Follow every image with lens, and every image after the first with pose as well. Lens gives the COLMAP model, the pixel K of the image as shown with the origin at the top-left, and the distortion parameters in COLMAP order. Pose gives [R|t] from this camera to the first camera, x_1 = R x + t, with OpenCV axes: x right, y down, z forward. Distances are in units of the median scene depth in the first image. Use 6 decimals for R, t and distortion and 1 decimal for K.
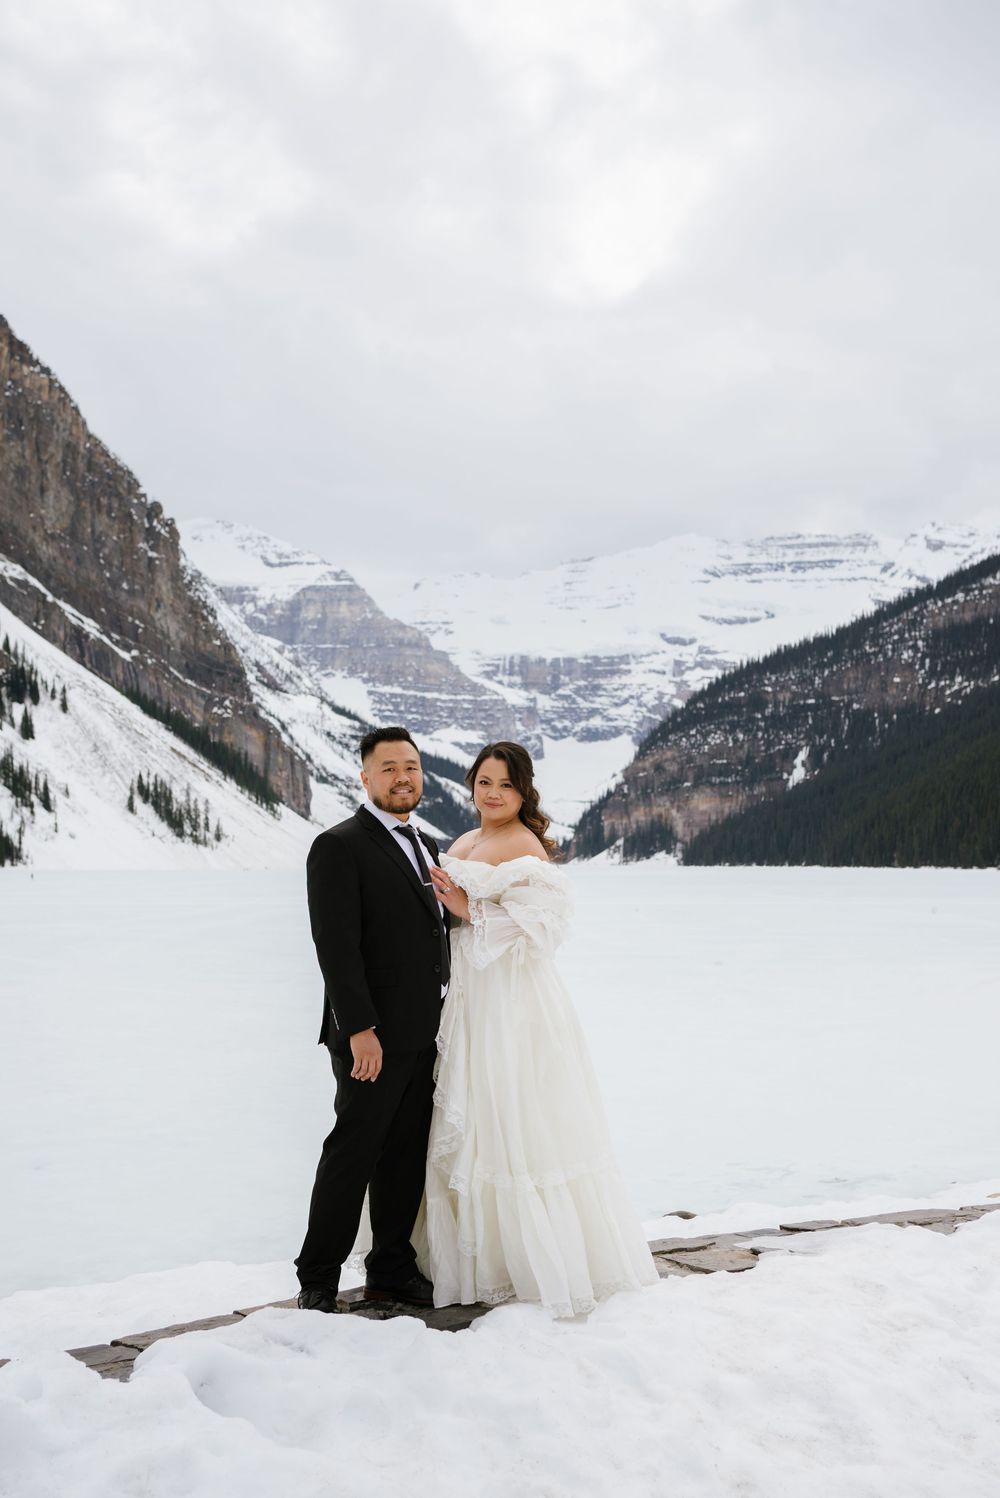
lens RADIAL K [[1450.1, 0, 498.1], [0, 1450.1, 739.6], [0, 0, 1]] dist [-0.020638, 0.003772]
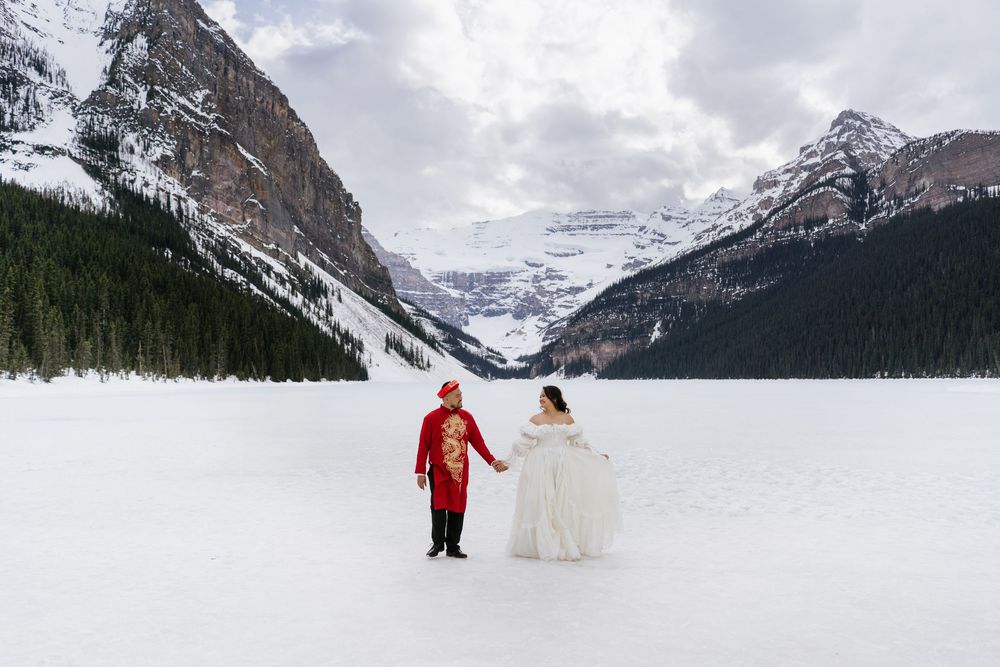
lens RADIAL K [[754.2, 0, 499.2], [0, 754.2, 330.2], [0, 0, 1]] dist [-0.018958, 0.001064]
pose [[0.995208, 0.002468, 0.097752, -0.108426], [-0.004418, 0.999795, 0.019735, -0.001283], [-0.097683, -0.020072, 0.995015, -0.021897]]
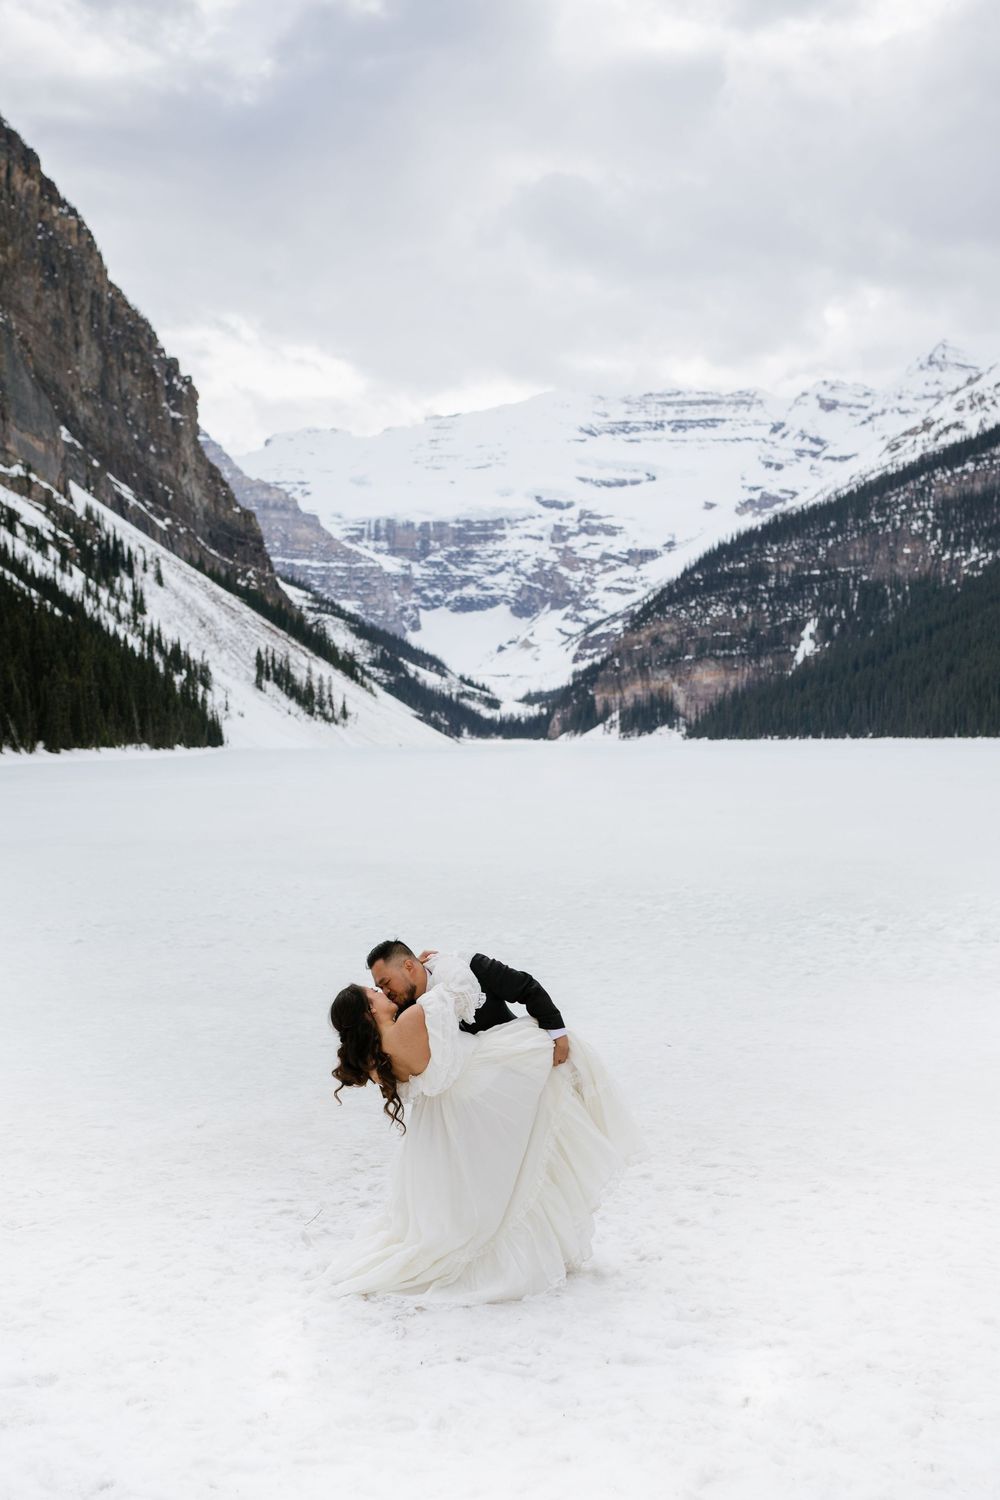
lens RADIAL K [[1546.6, 0, 505.0], [0, 1546.6, 747.1], [0, 0, 1]] dist [-0.016239, 0.021497]
pose [[0.993691, -0.011654, 0.111542, -0.110650], [0.001693, 0.996031, 0.088986, -0.001933], [-0.112137, -0.088236, 0.989768, -0.024663]]
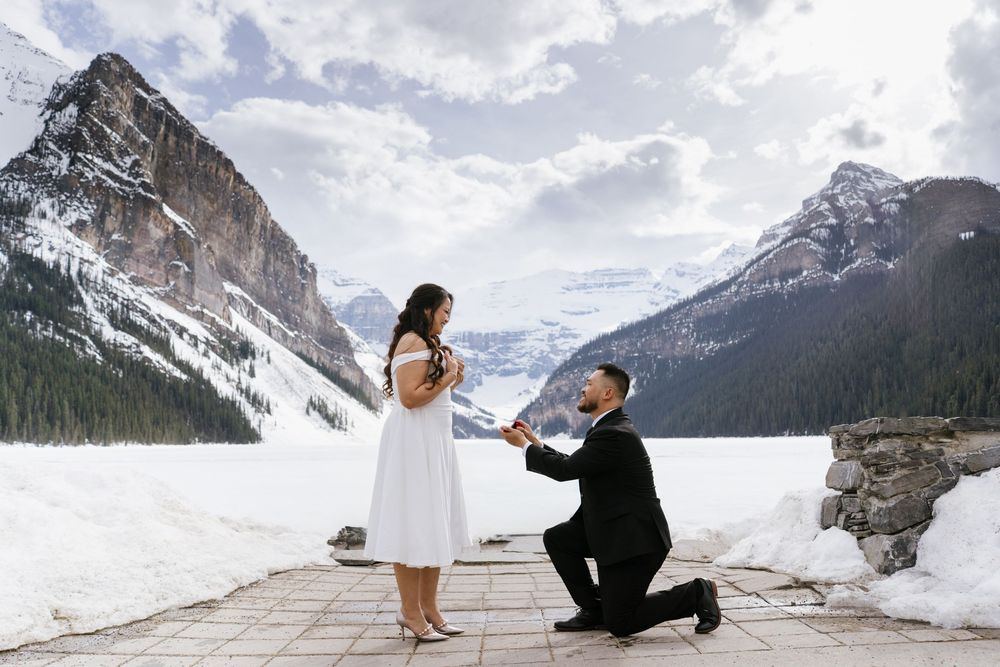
lens RADIAL K [[757.6, 0, 495.4], [0, 757.6, 331.0], [0, 0, 1]] dist [-0.015150, -0.003442]
pose [[0.998345, -0.006457, 0.057144, -0.032507], [0.009790, 0.998255, -0.058237, -0.000385], [-0.056668, 0.058700, 0.996666, -0.014338]]
